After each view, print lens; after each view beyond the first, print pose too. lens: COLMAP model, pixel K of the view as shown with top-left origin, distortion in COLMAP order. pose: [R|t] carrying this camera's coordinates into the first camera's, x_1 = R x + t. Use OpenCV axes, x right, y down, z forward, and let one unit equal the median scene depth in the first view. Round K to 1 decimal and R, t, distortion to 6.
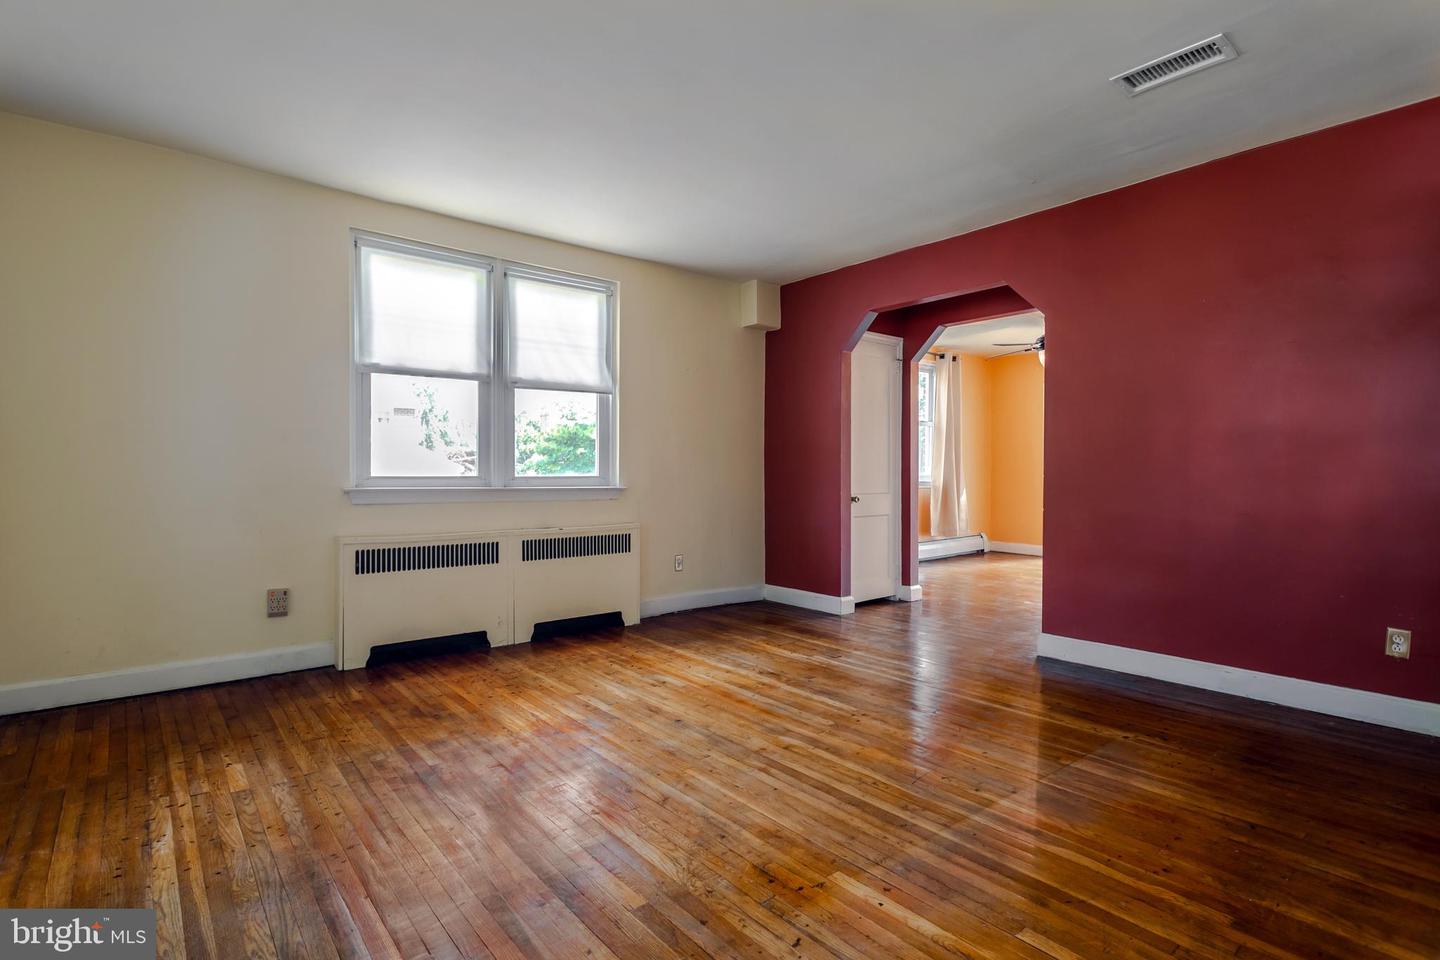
lens RADIAL K [[715.0, 0, 734.8], [0, 715.0, 472.5], [0, 0, 1]] dist [0.005791, 0.000796]
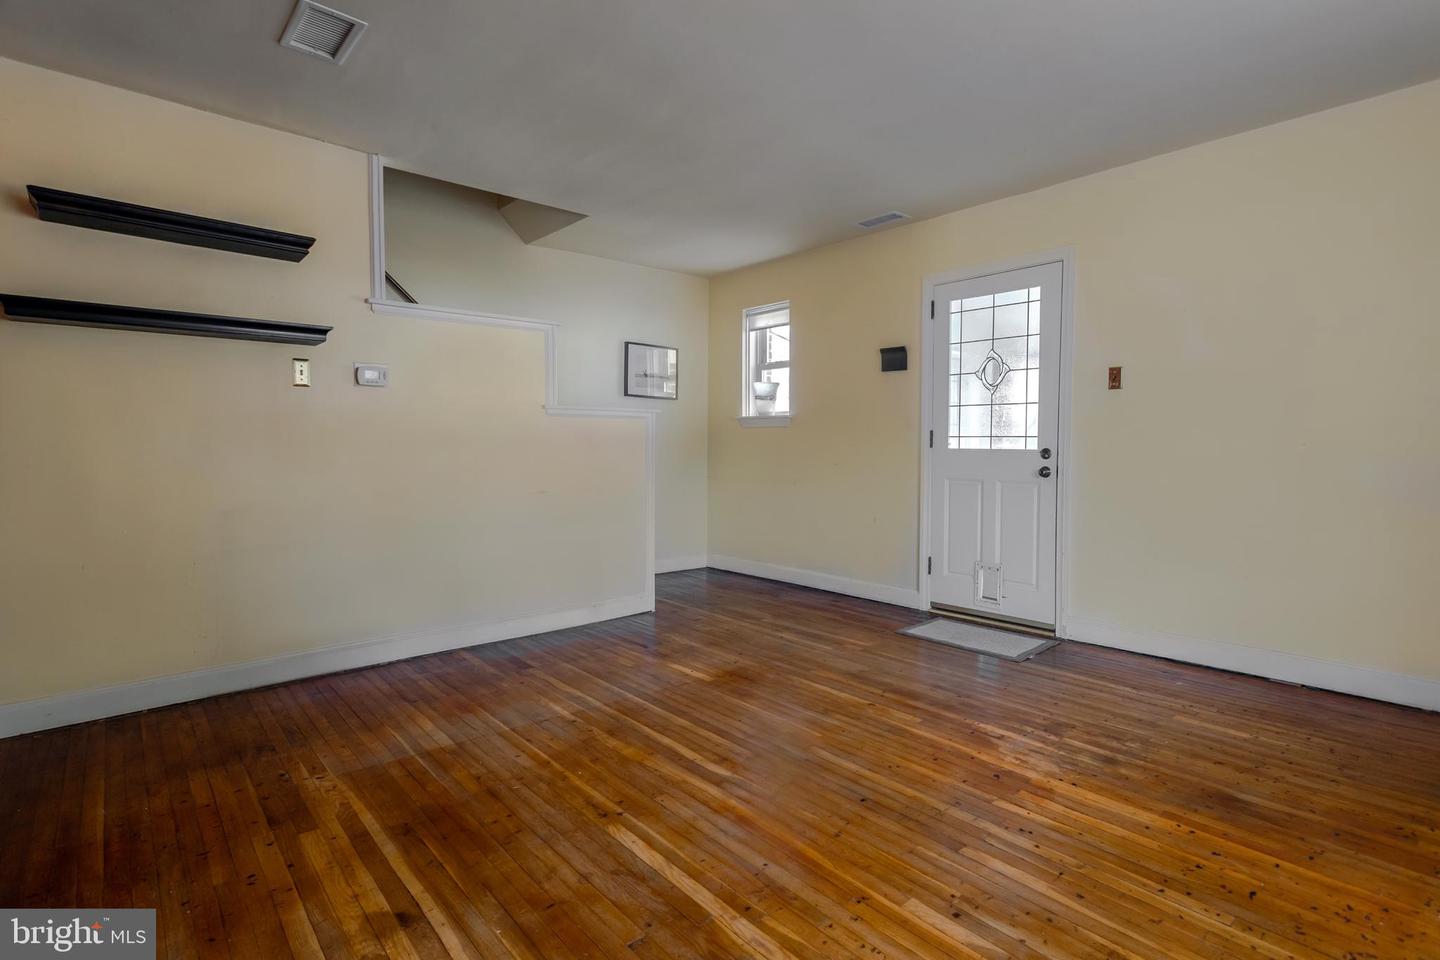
lens RADIAL K [[715.0, 0, 734.8], [0, 715.0, 472.5], [0, 0, 1]] dist [0.005791, 0.000796]
pose [[-0.999896, 0.002236, -0.014223, 0.068523], [0.001576, 0.998929, 0.046250, -0.028321], [0.014312, 0.046223, -0.998829, 1.832798]]
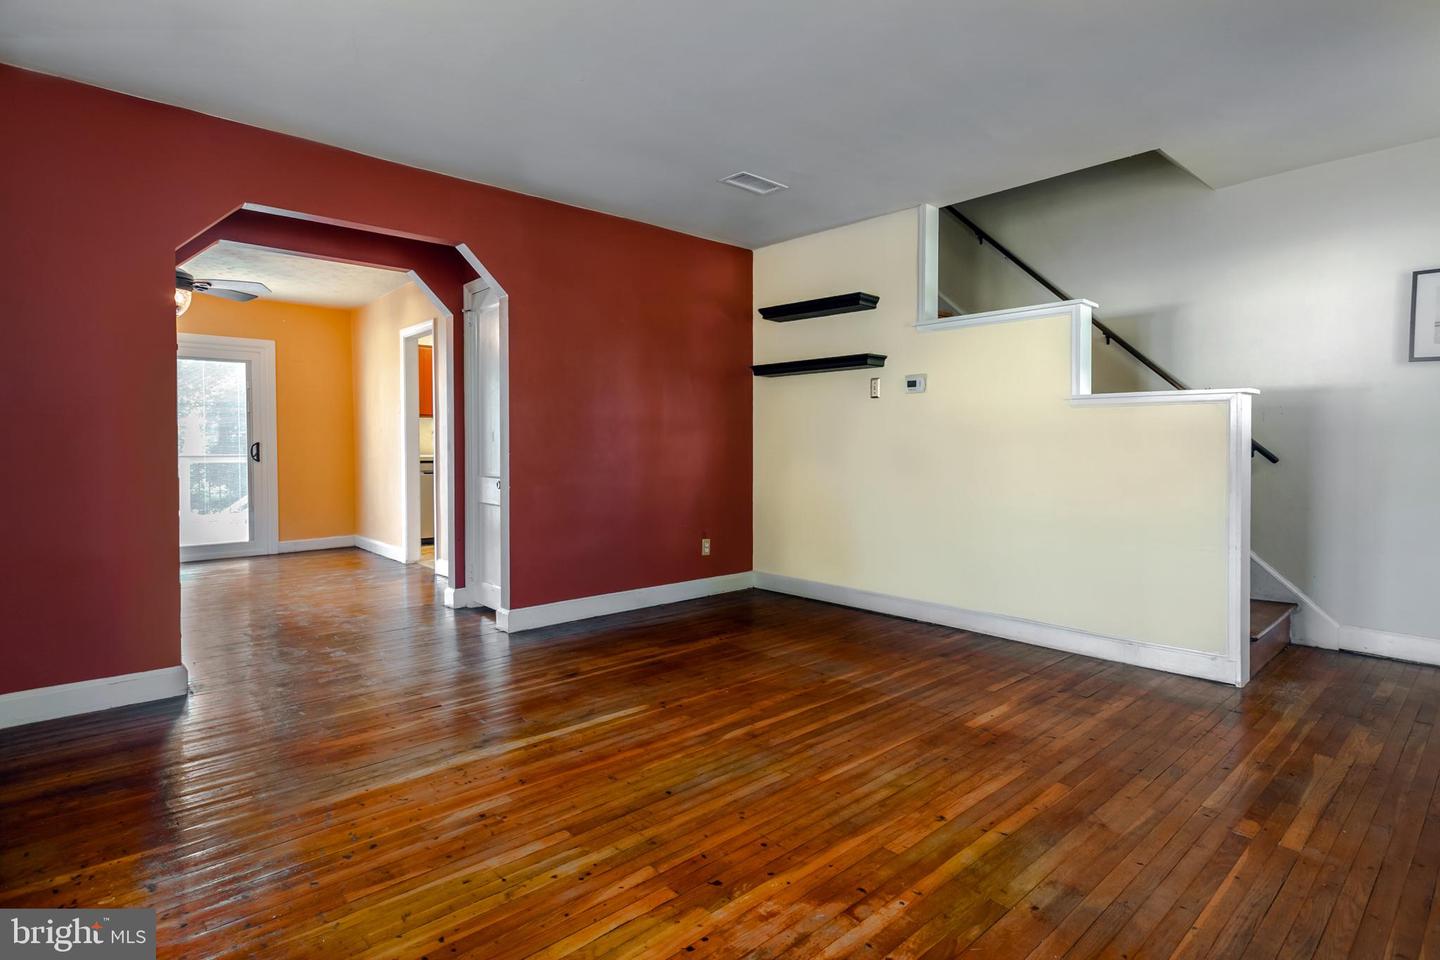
lens RADIAL K [[715.0, 0, 734.8], [0, 715.0, 472.5], [0, 0, 1]] dist [0.005791, 0.000796]
pose [[-0.030983, -0.035304, 0.998896, -0.866148], [0.008105, 0.999334, 0.035571, -0.013626], [-0.999487, 0.009198, -0.030677, 1.011716]]
